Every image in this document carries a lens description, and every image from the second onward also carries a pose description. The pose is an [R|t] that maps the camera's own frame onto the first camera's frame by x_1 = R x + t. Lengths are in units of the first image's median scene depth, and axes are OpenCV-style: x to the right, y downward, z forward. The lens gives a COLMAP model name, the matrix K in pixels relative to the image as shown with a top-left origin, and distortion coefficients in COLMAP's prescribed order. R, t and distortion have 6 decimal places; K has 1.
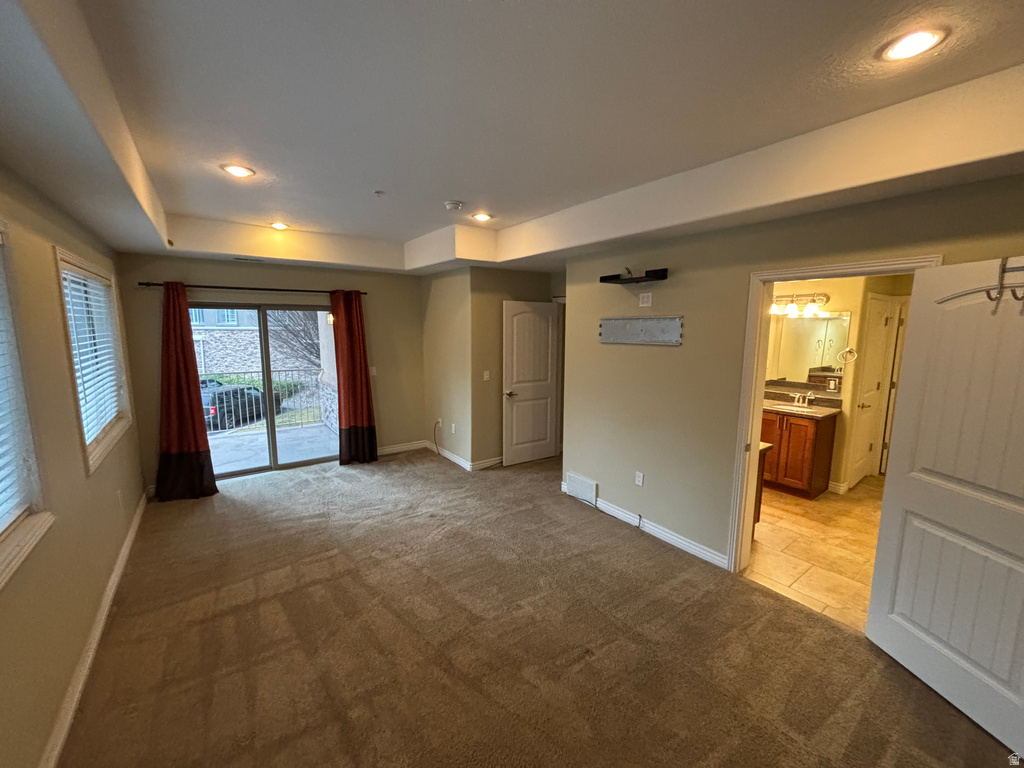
lens RADIAL K [[409.5, 0, 515.7], [0, 409.5, 383.2], [0, 0, 1]] dist [-0.002010, 0.000810]
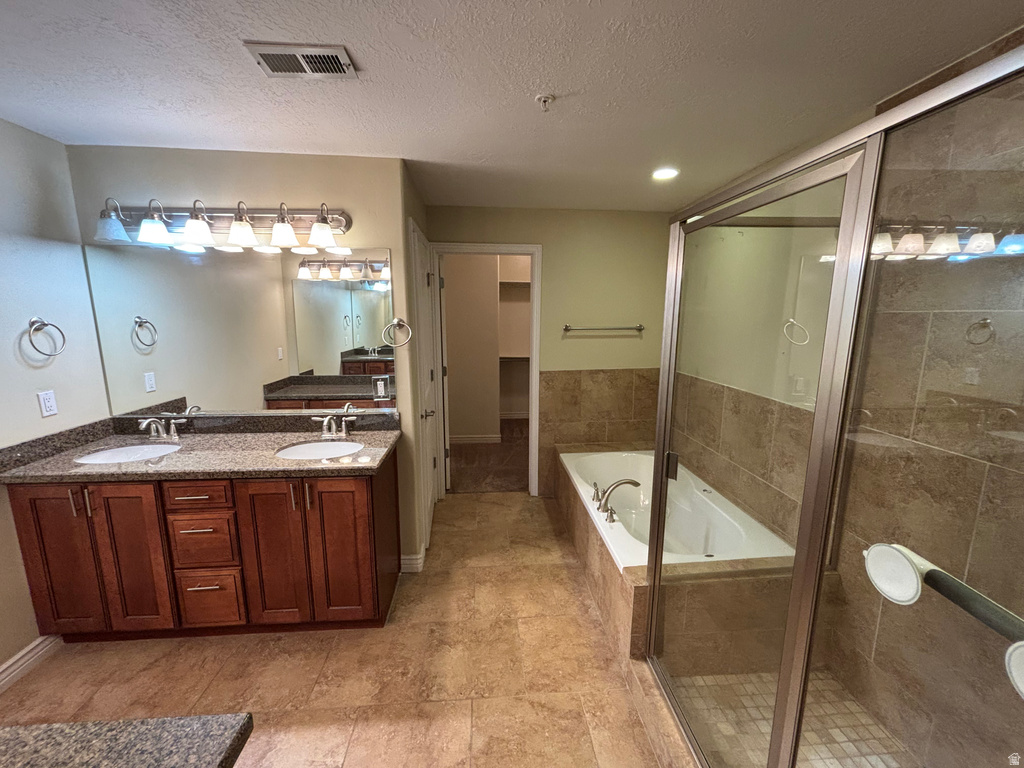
lens RADIAL K [[409.5, 0, 512.2], [0, 409.5, 381.0], [0, 0, 1]] dist [-0.002010, 0.000810]
pose [[0.525451, -0.145621, 0.838270, 0.416576], [0.116278, 0.988291, 0.098796, -0.038785], [-0.842841, 0.045560, 0.536231, 0.567183]]
